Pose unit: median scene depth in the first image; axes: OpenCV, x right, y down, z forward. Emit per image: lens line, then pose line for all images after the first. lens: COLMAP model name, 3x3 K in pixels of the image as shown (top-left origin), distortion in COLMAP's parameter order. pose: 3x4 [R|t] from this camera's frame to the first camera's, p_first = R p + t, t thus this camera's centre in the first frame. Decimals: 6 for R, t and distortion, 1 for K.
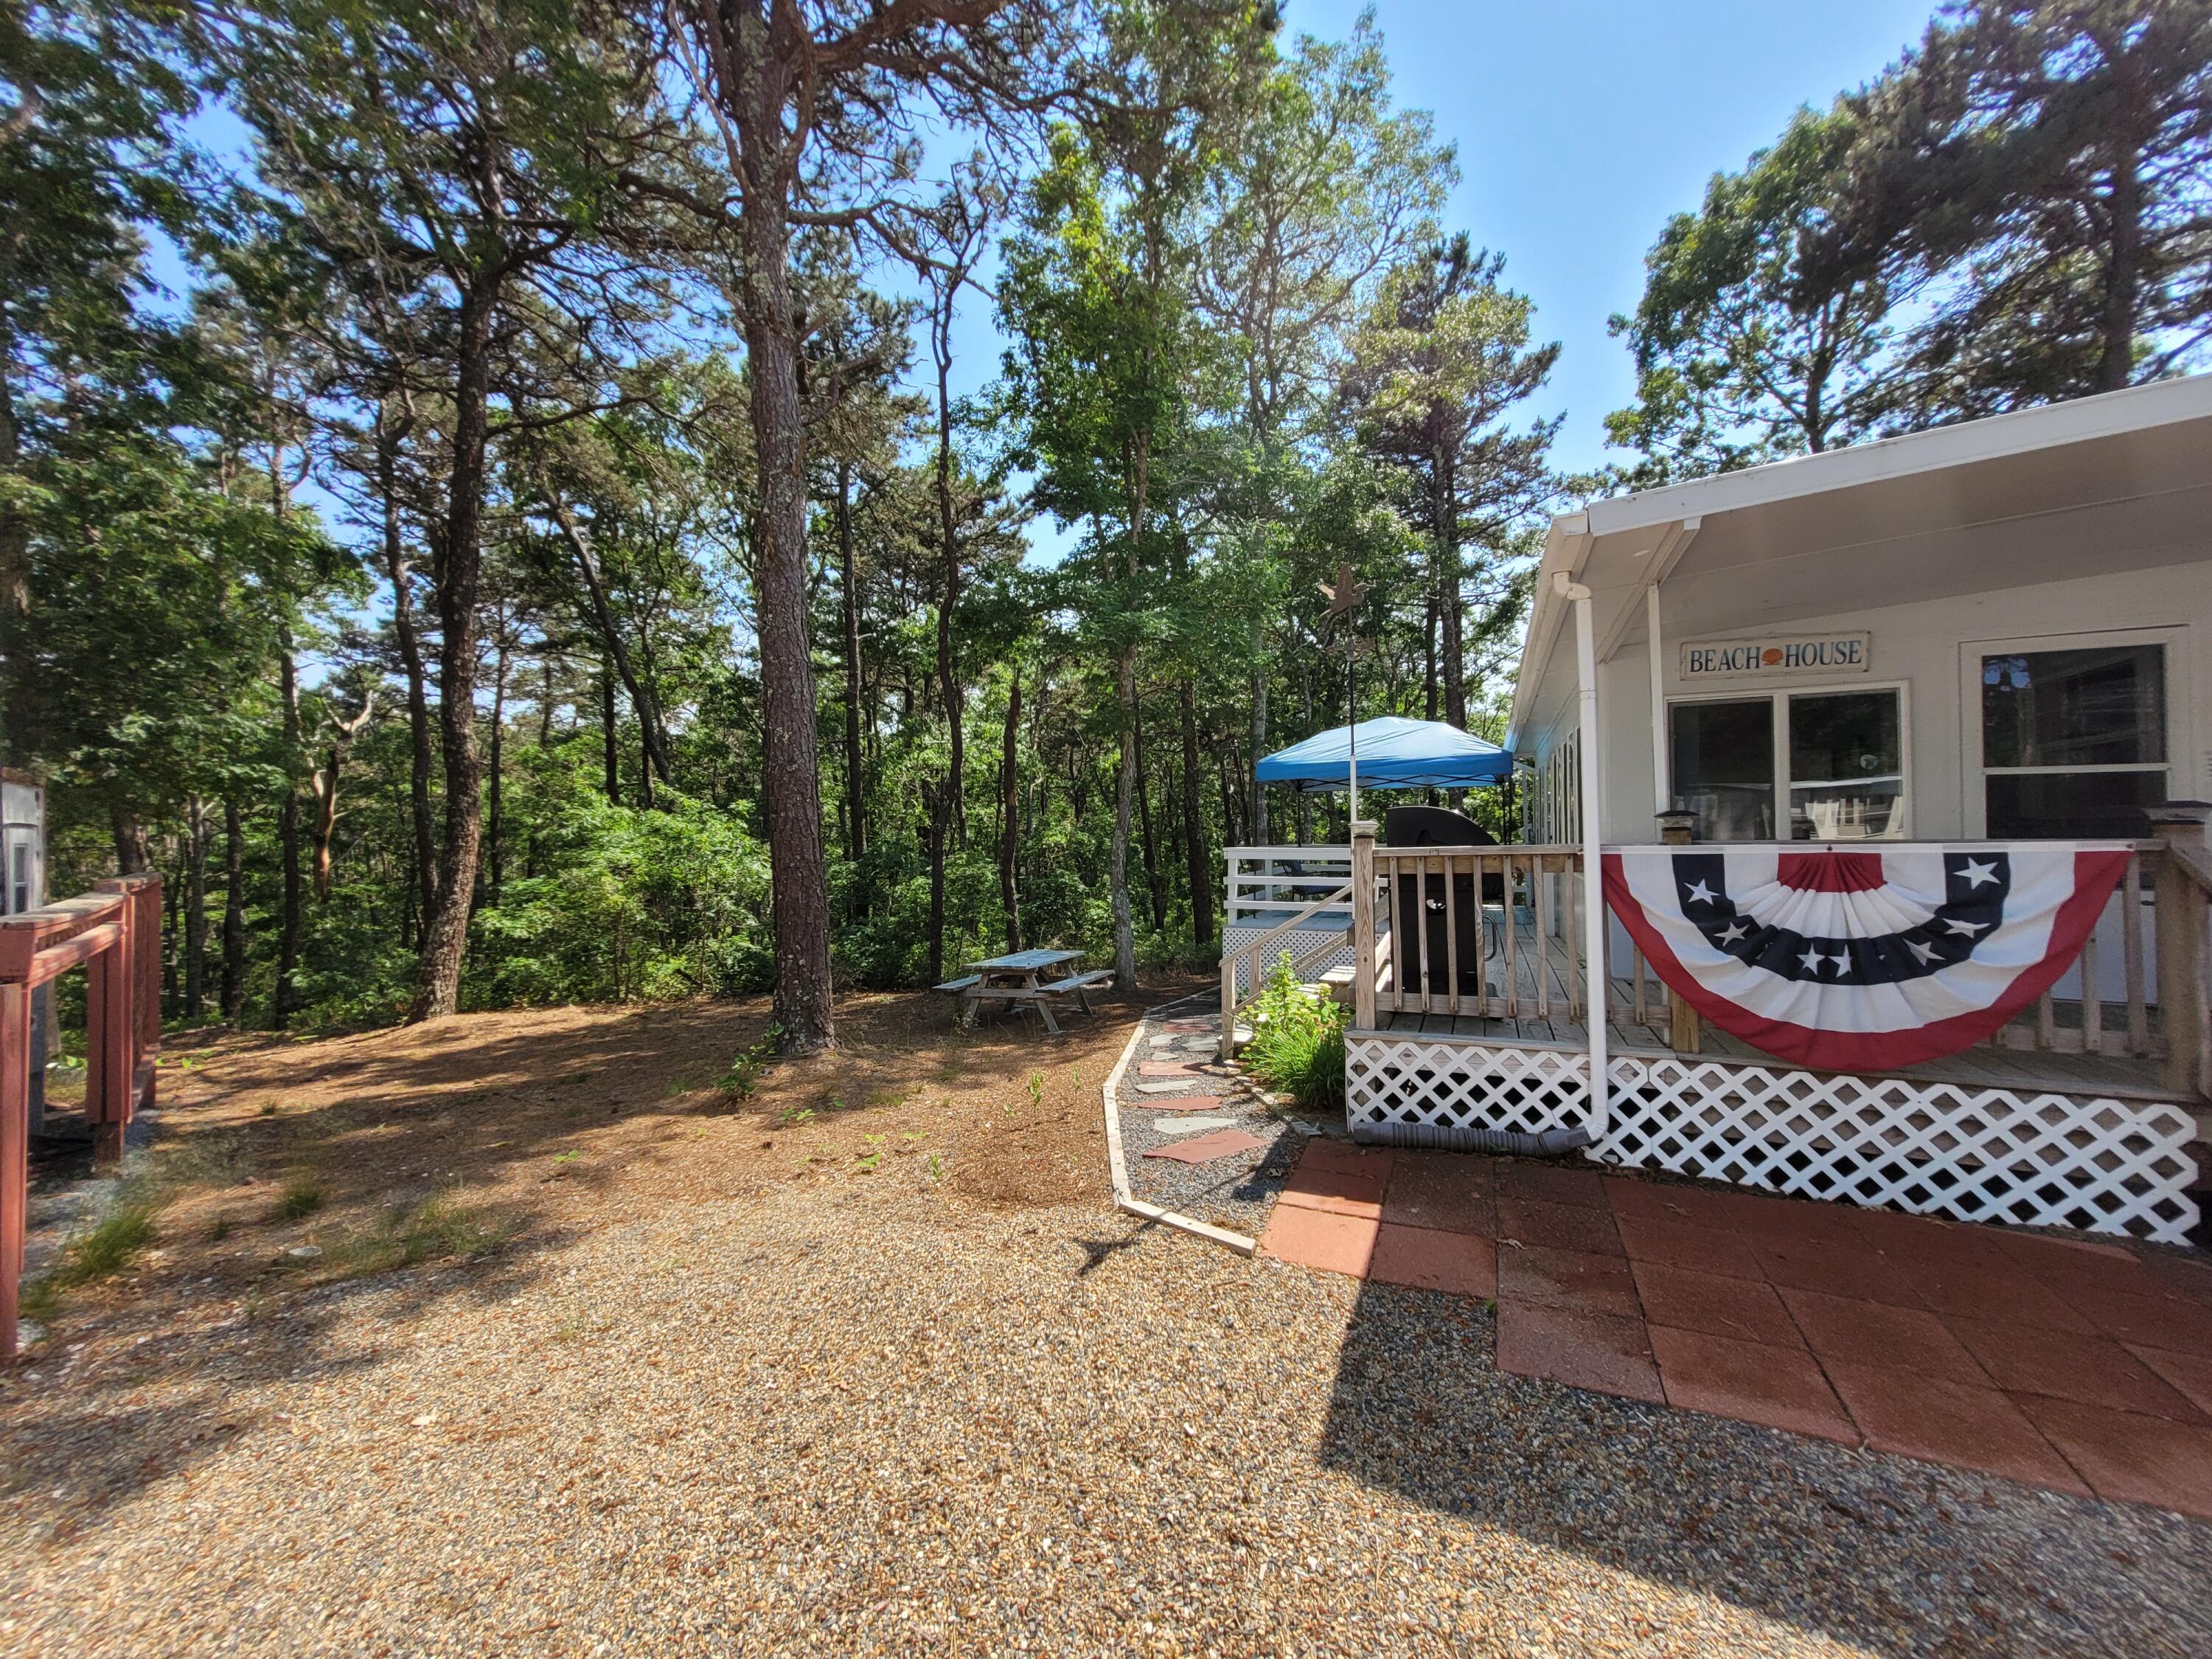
lens RADIAL K [[867.1, 0, 1080.8], [0, 867.1, 823.7], [0, 0, 1]] dist [0.019472, -0.009433]
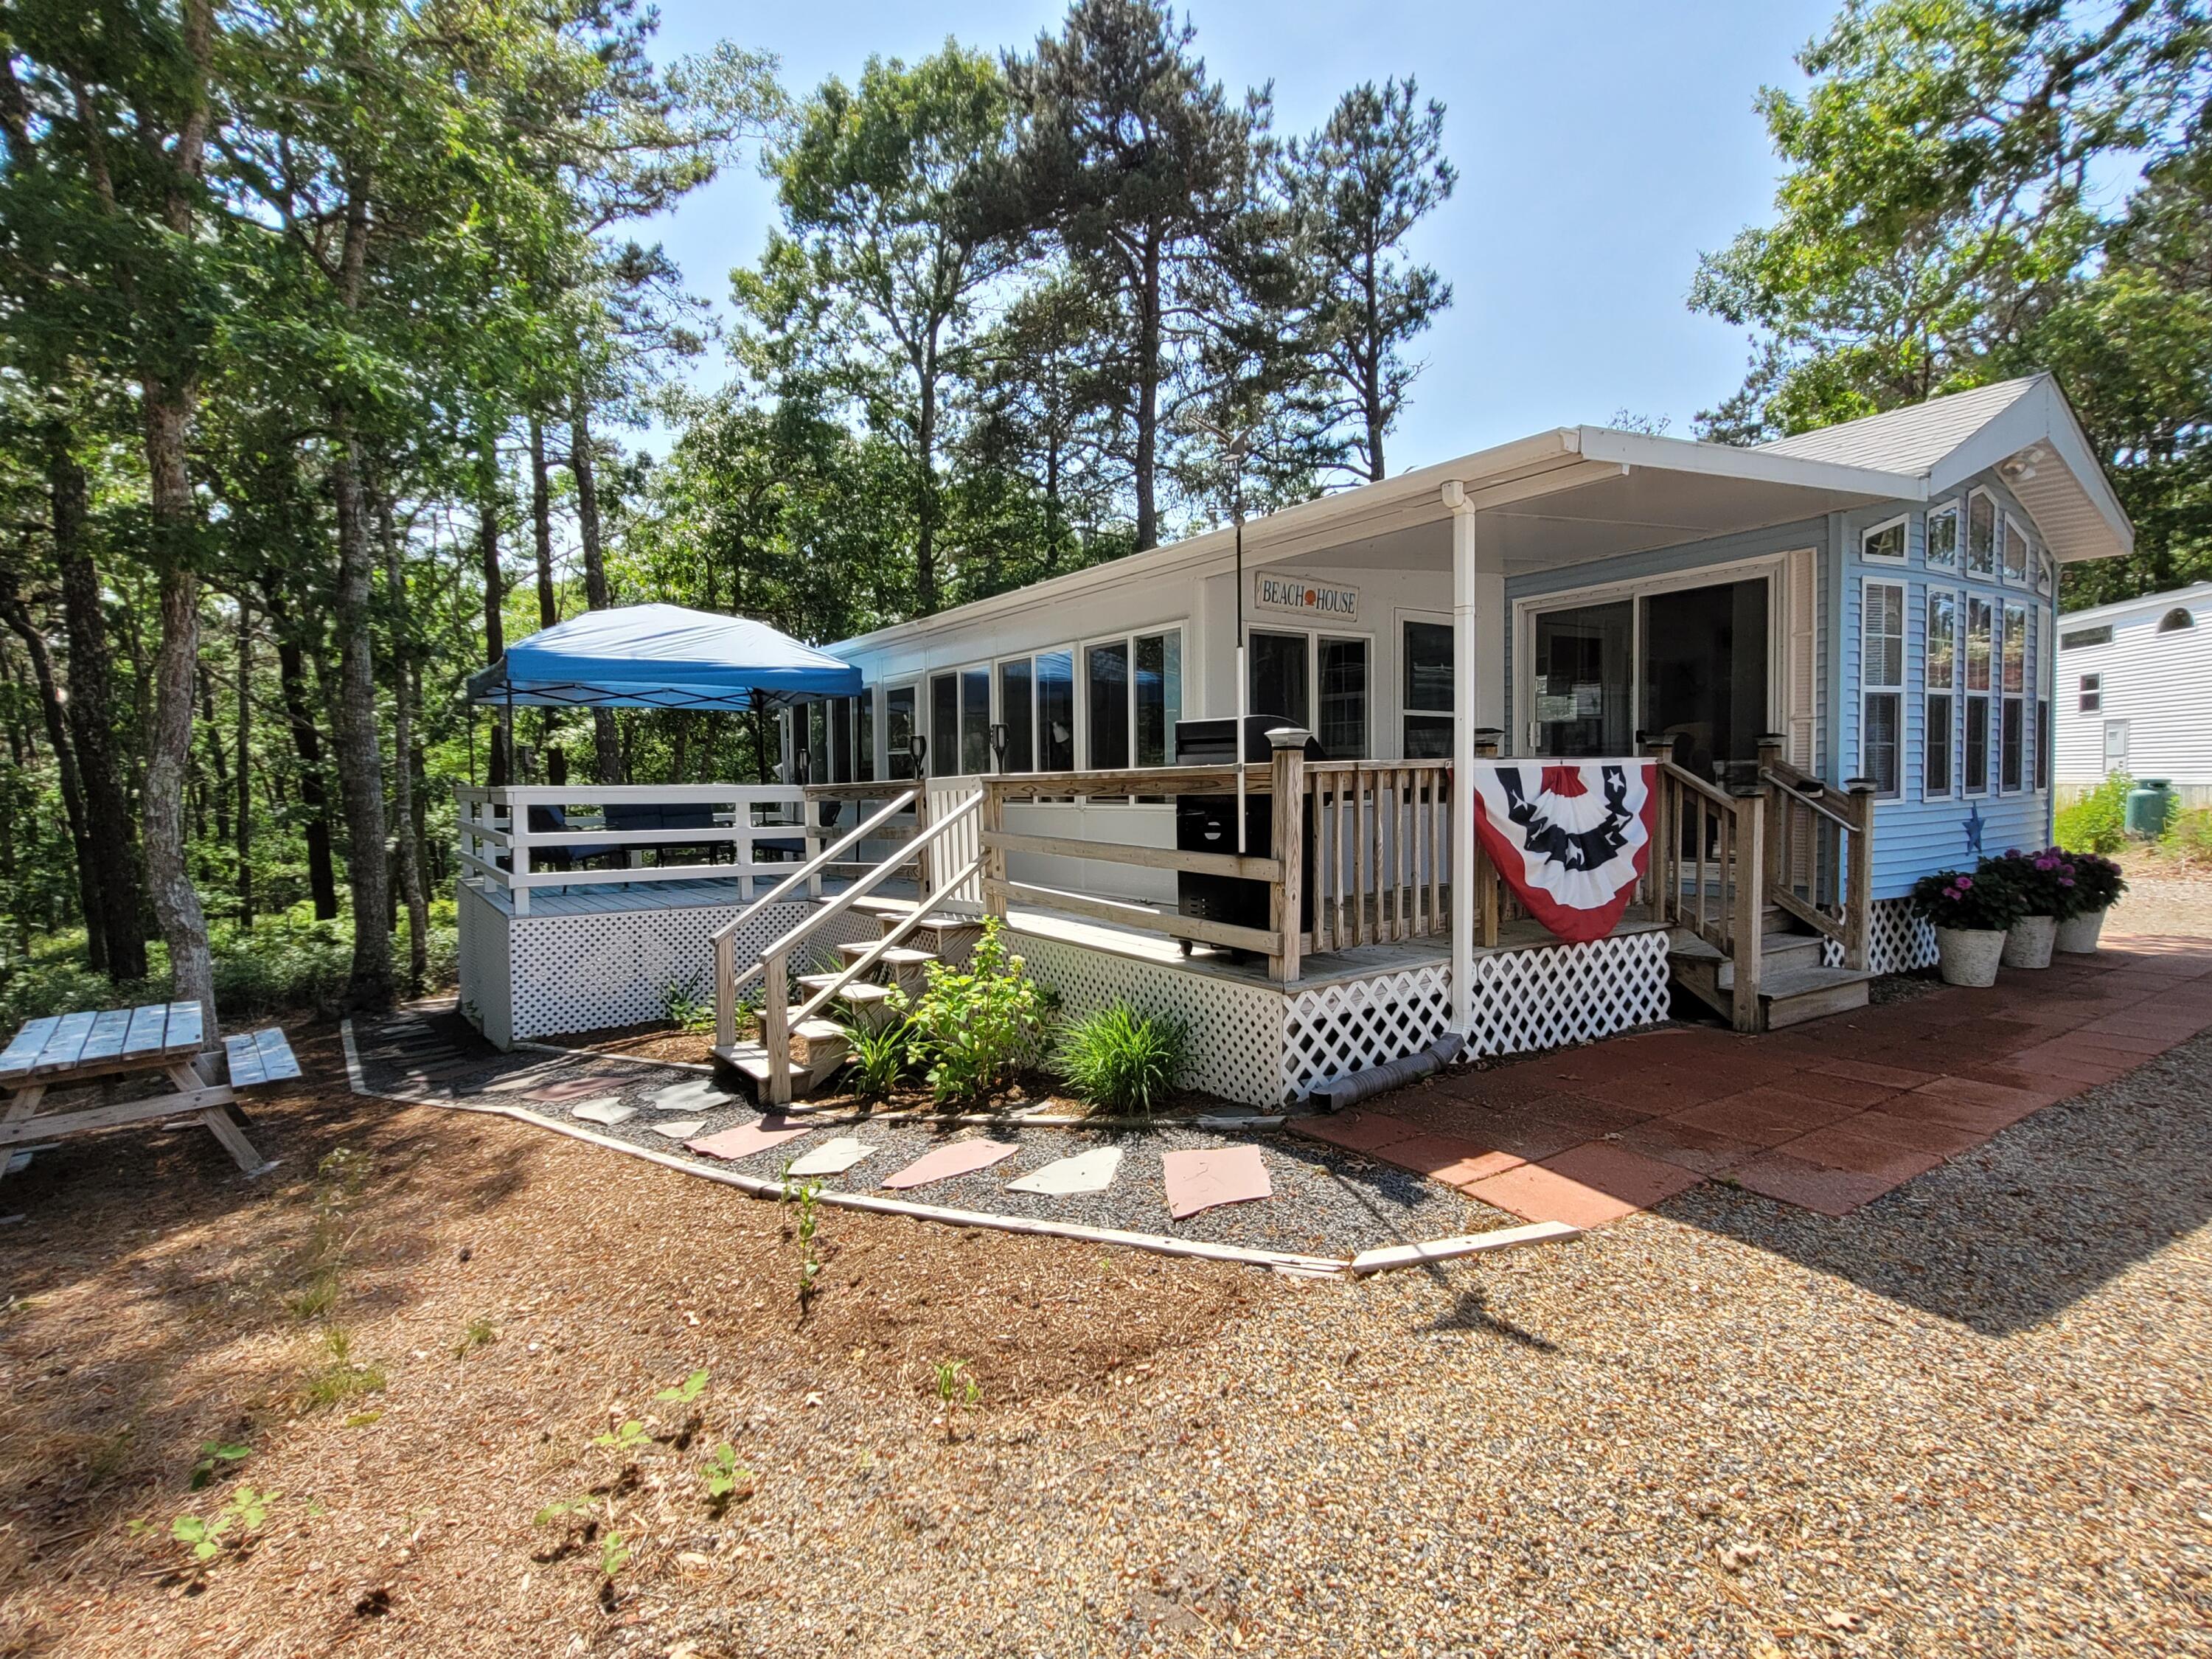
lens RADIAL K [[1114.4, 0, 1090.2], [0, 1114.4, 834.5], [0, 0, 1]] dist [0.014360, -0.005808]
pose [[0.509645, -0.037445, 0.859570, -0.761109], [-0.008205, 0.998796, 0.048374, 0.052466], [-0.860346, -0.031706, 0.508724, 0.702738]]
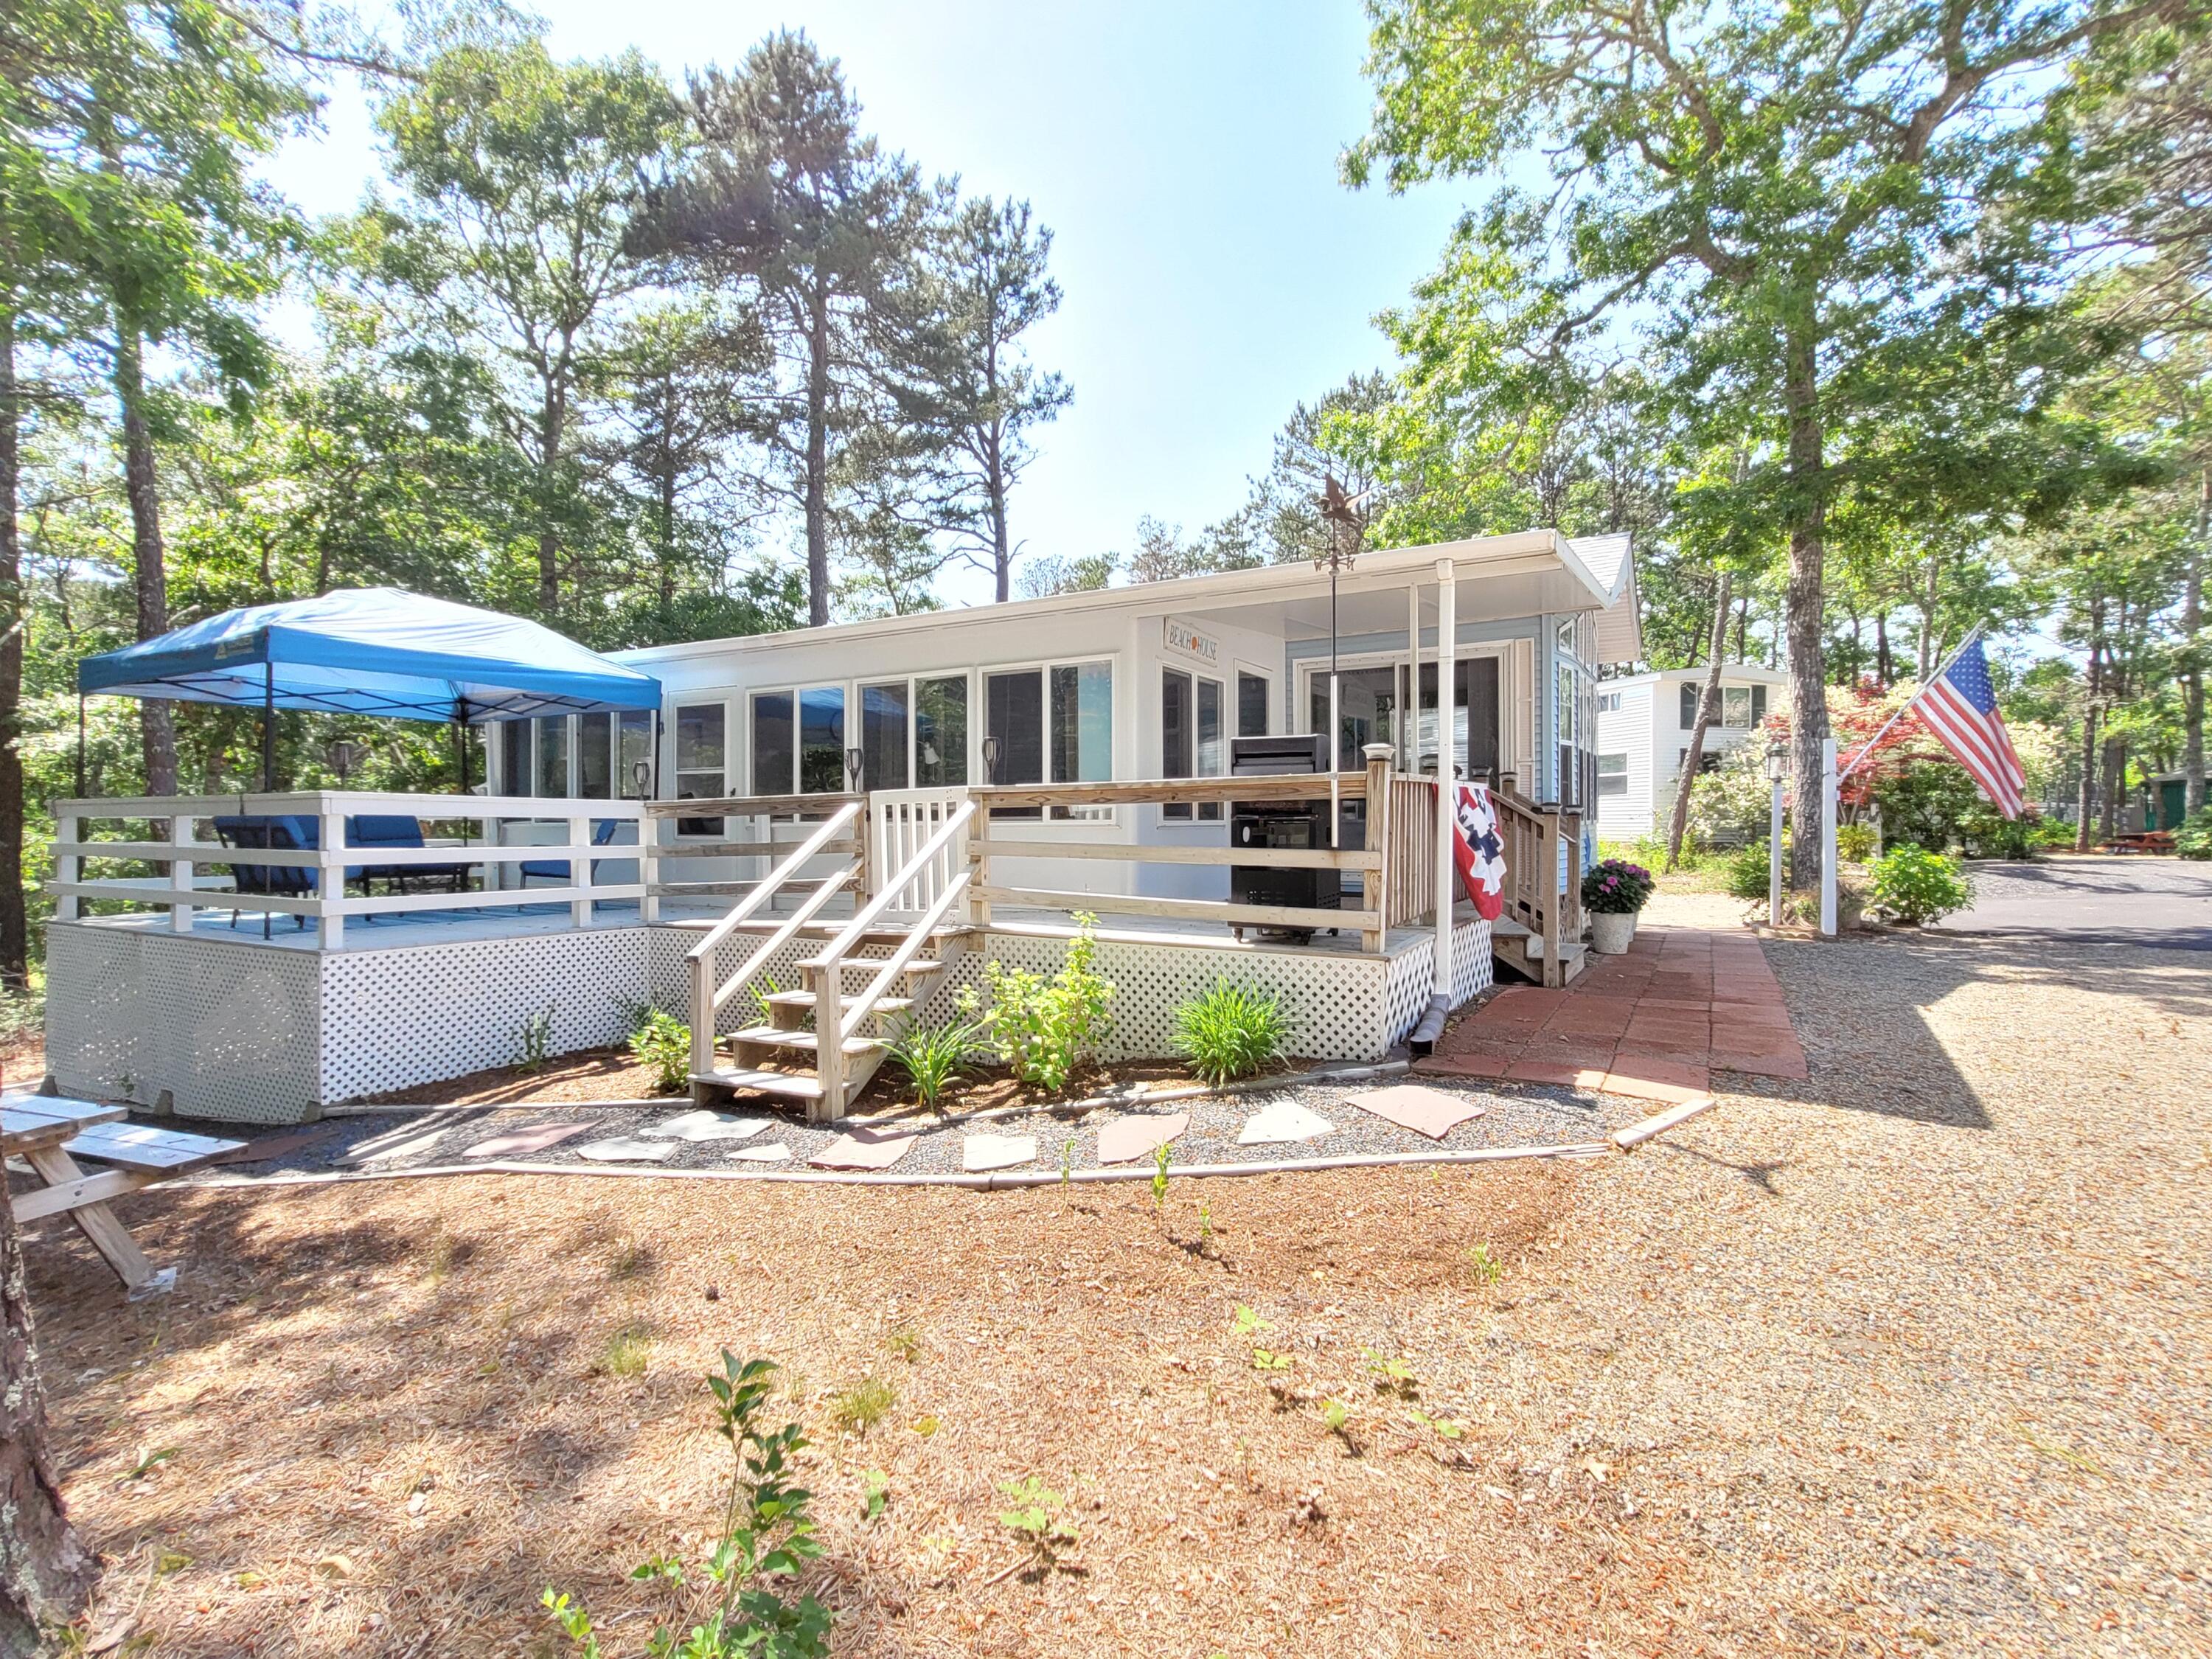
lens RADIAL K [[1085.0, 0, 1079.6], [0, 1085.0, 820.0], [0, 0, 1]] dist [0.012515, -0.005645]
pose [[0.085784, 0.015995, 0.996185, -1.065006], [-0.015863, 0.999766, -0.014686, 0.120886], [-0.996187, -0.014543, 0.086018, 1.385063]]
